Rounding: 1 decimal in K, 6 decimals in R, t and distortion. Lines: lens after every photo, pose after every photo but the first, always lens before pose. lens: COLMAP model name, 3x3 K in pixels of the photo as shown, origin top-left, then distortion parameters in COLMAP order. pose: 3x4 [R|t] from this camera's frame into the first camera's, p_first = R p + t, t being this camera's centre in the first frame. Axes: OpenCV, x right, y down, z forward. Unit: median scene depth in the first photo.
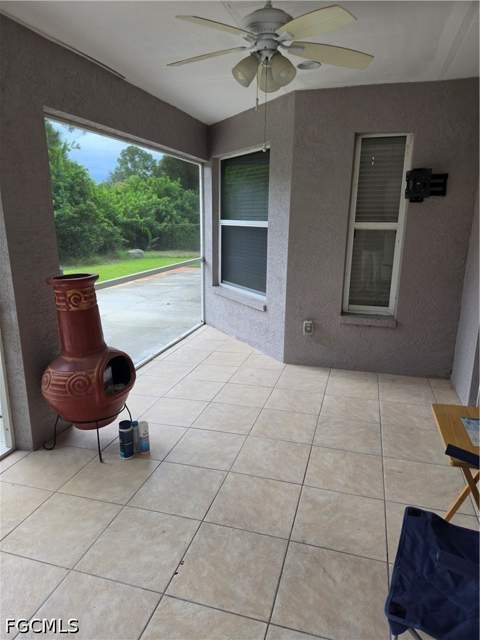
lens RADIAL K [[430.8, 0, 237.3], [0, 430.8, 321.1], [0, 0, 1]] dist [0.052946, -0.029791]
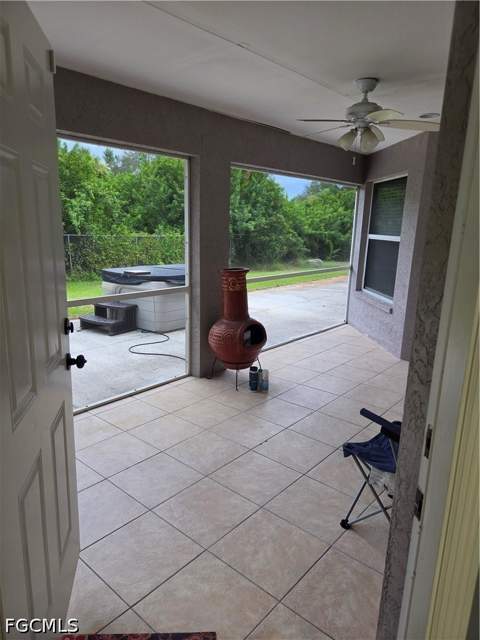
lens RADIAL K [[430.8, 0, 233.5], [0, 430.8, 315.9], [0, 0, 1]] dist [0.052946, -0.029791]
pose [[0.908120, 0.103704, -0.405664, 0.197143], [-0.118325, 0.992913, -0.011055, 0.059718], [0.401642, 0.058040, 0.913956, -0.302957]]
